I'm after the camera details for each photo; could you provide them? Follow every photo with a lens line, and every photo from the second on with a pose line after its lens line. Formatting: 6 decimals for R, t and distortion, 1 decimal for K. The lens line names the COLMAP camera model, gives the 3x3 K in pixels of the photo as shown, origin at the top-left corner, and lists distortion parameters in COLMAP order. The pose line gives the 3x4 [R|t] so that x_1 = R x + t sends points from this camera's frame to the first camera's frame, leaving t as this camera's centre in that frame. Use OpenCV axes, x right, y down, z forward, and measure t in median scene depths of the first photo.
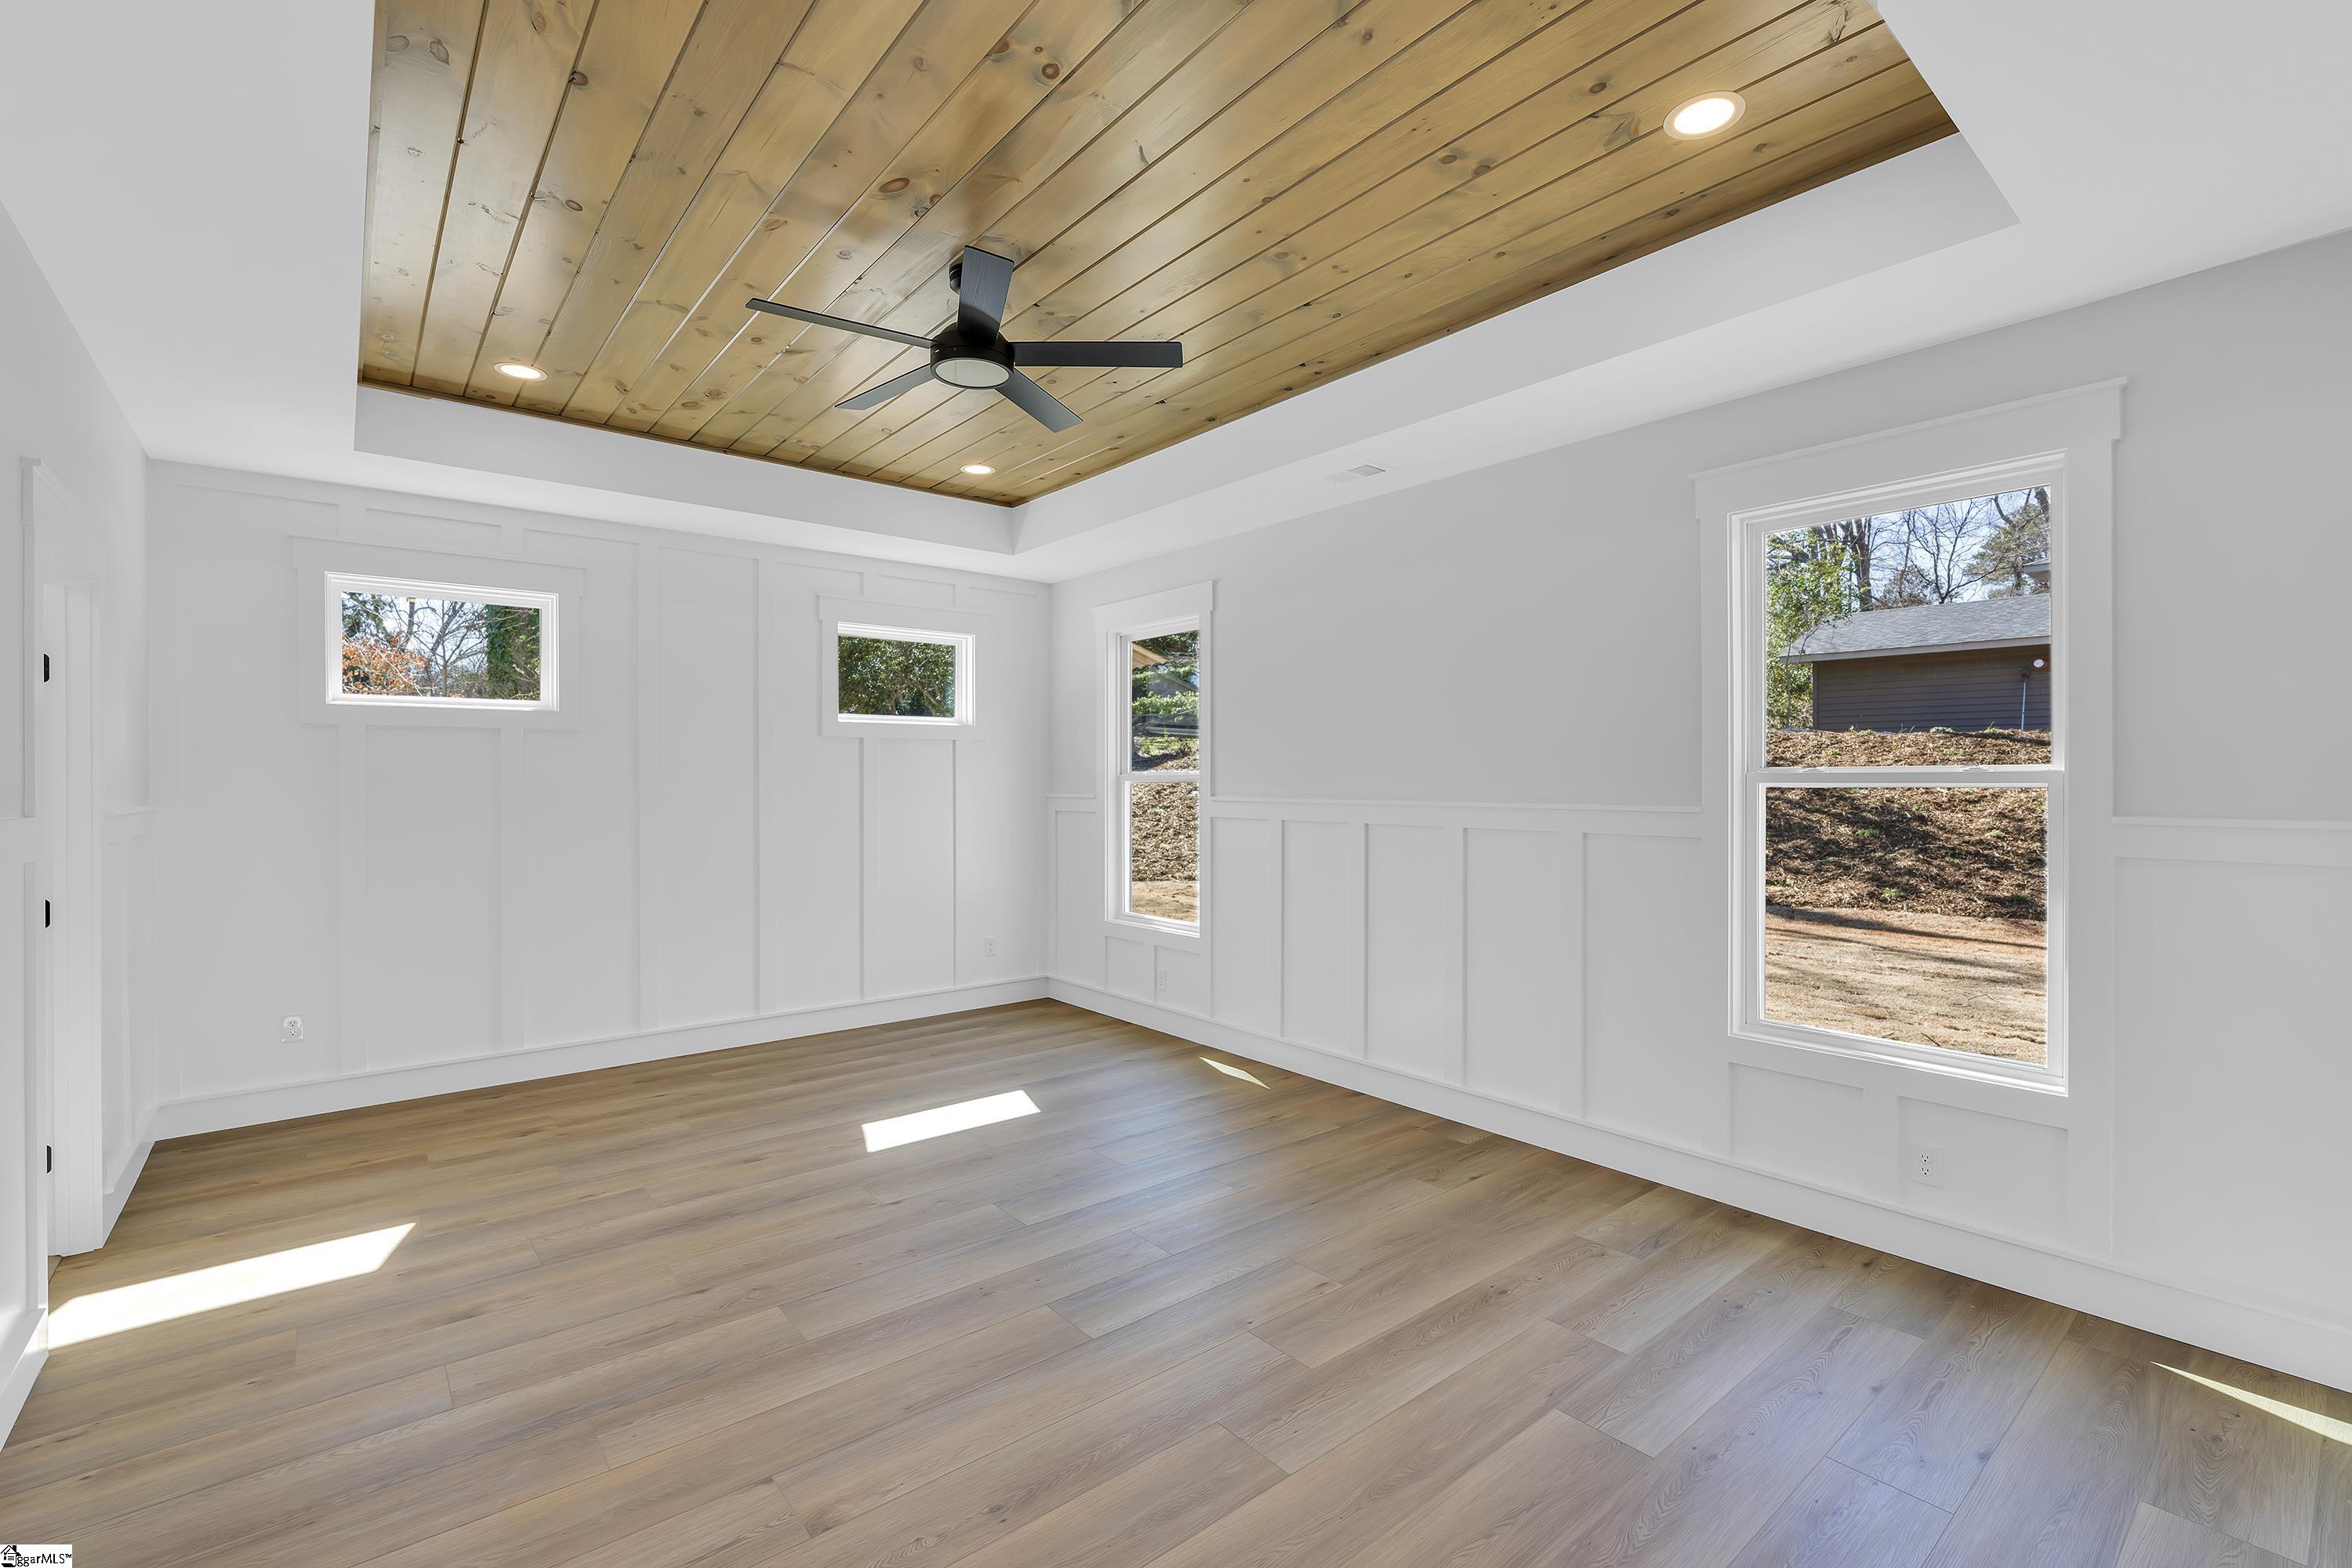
lens RADIAL K [[1023.3, 0, 1176.2], [0, 1023.3, 788.4], [0, 0, 1]] dist [0.000284, 0.000381]
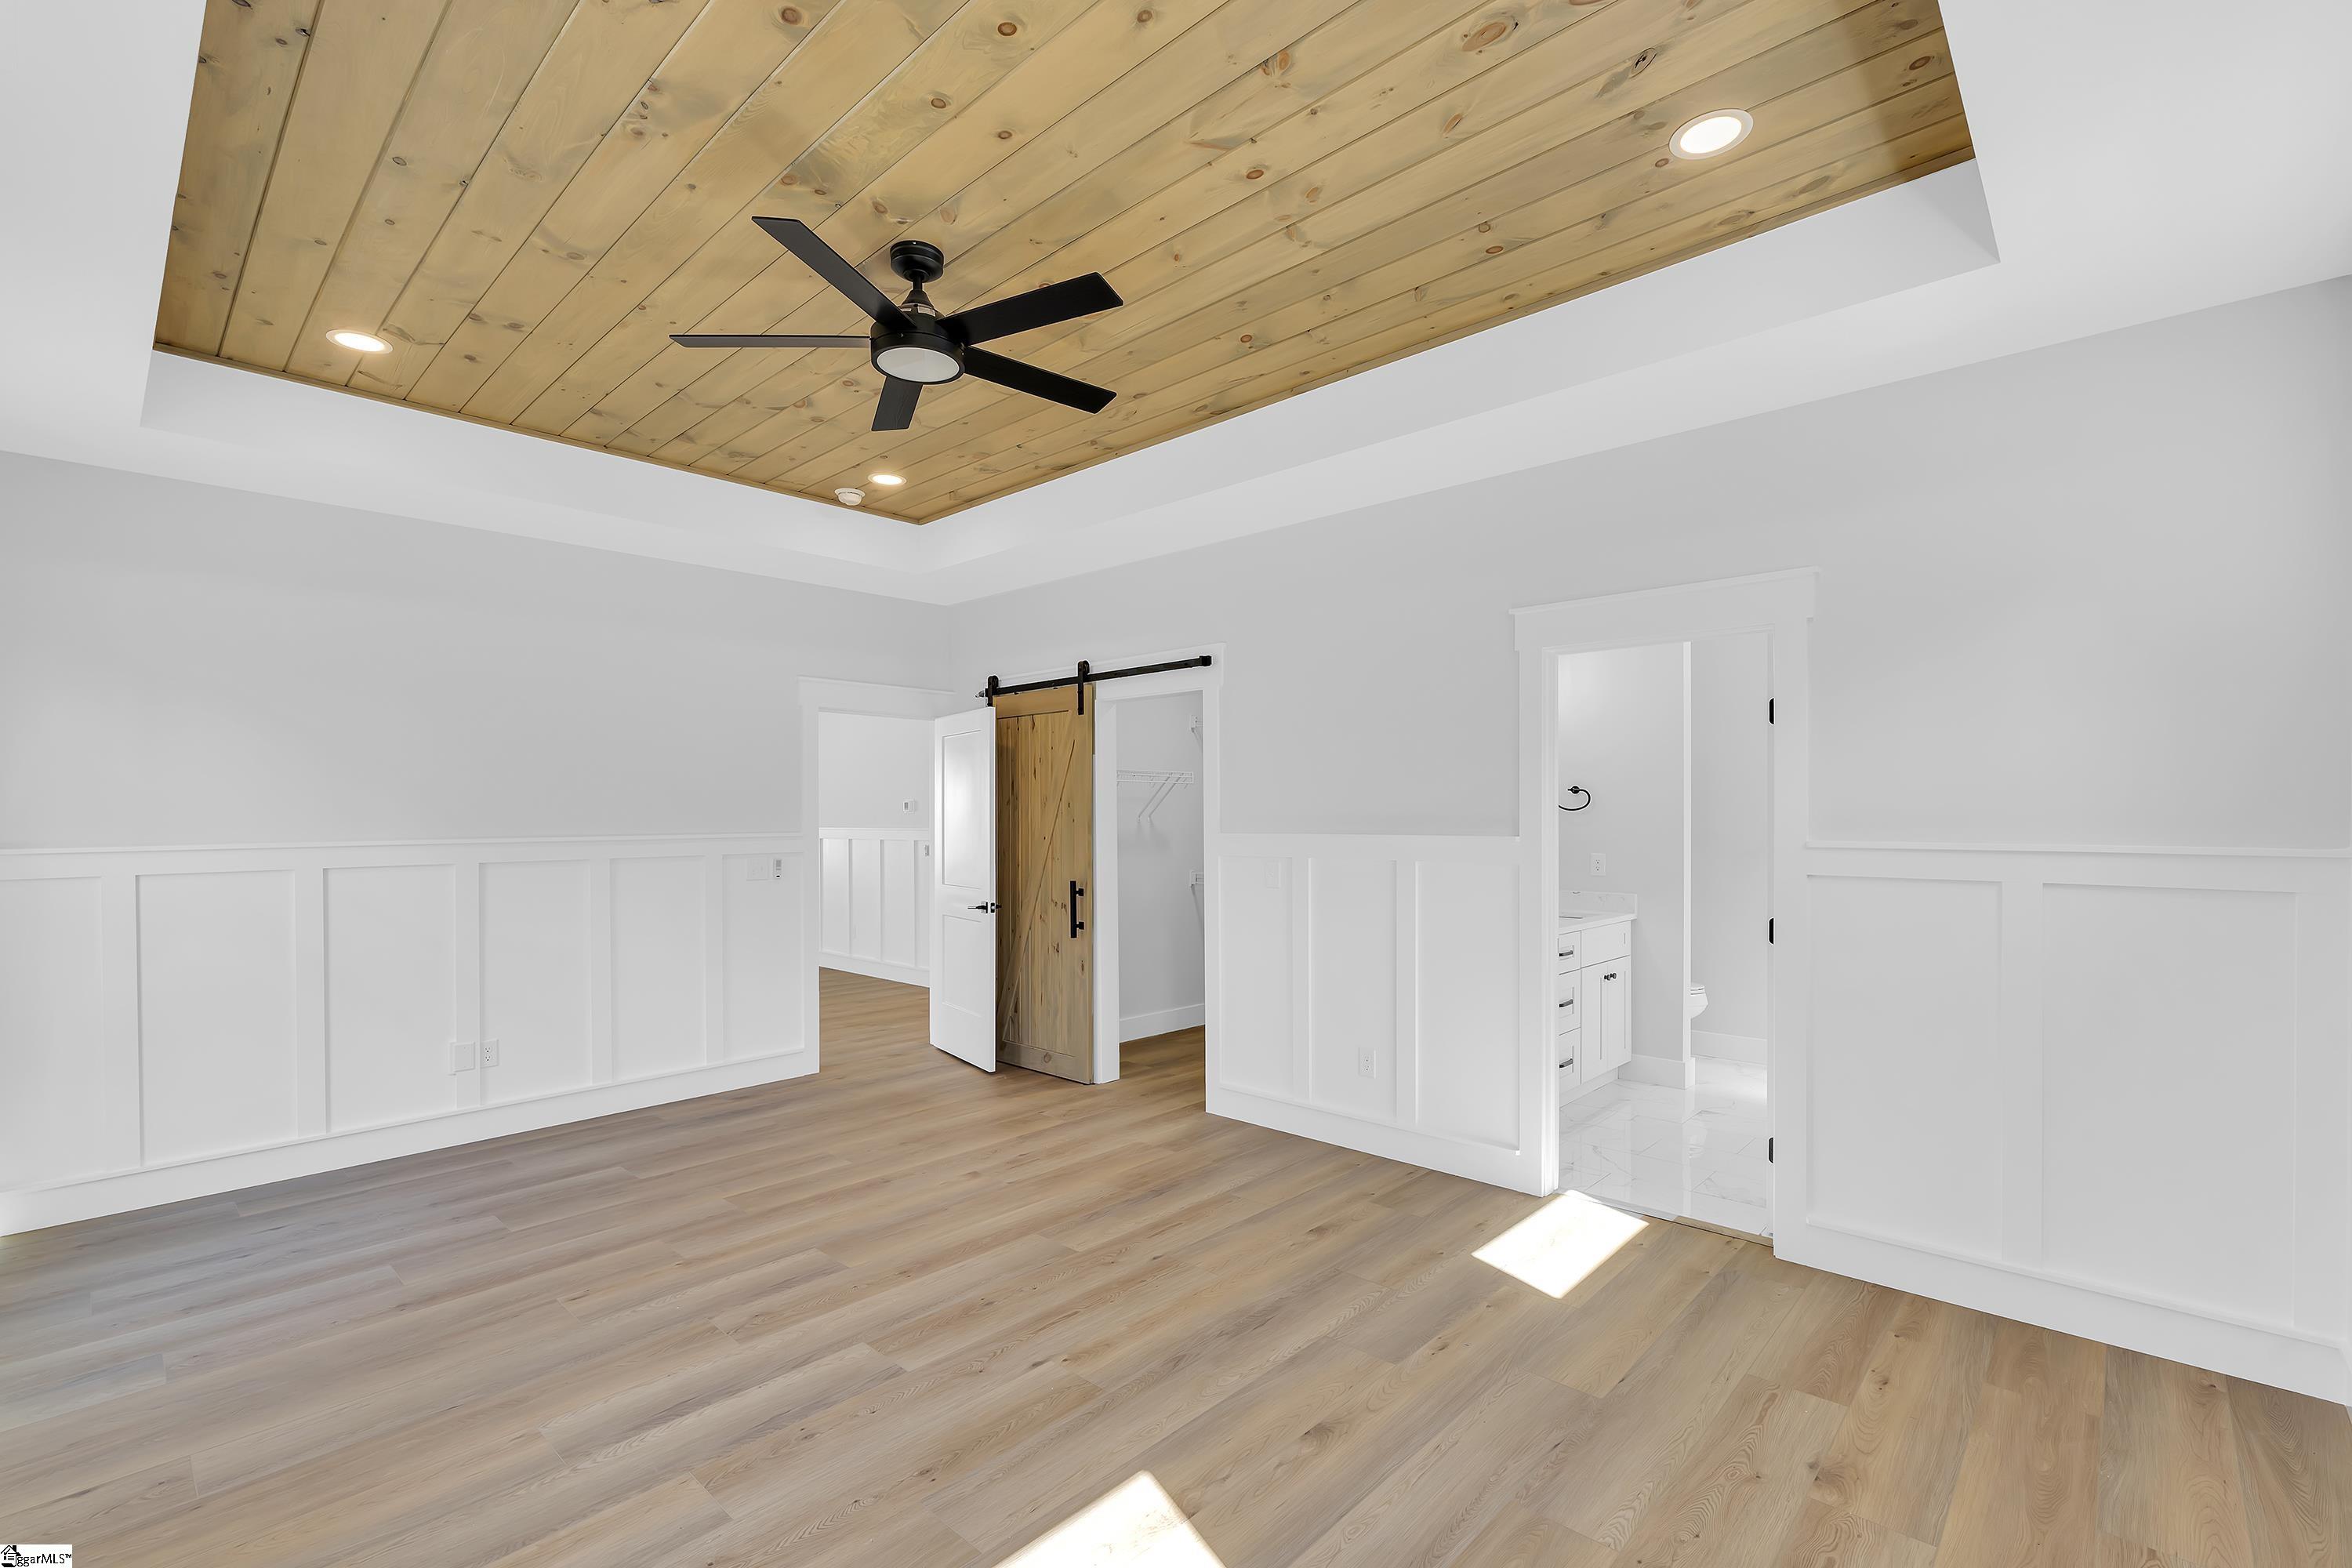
lens RADIAL K [[1023.3, 0, 1179.8], [0, 1023.3, 804.7], [0, 0, 1]] dist [0.000284, 0.000381]
pose [[-0.990948, 0.005881, -0.134120, -0.300166], [0.006672, 0.999963, -0.005453, -0.012530], [0.134083, -0.006299, -0.990950, 1.910969]]
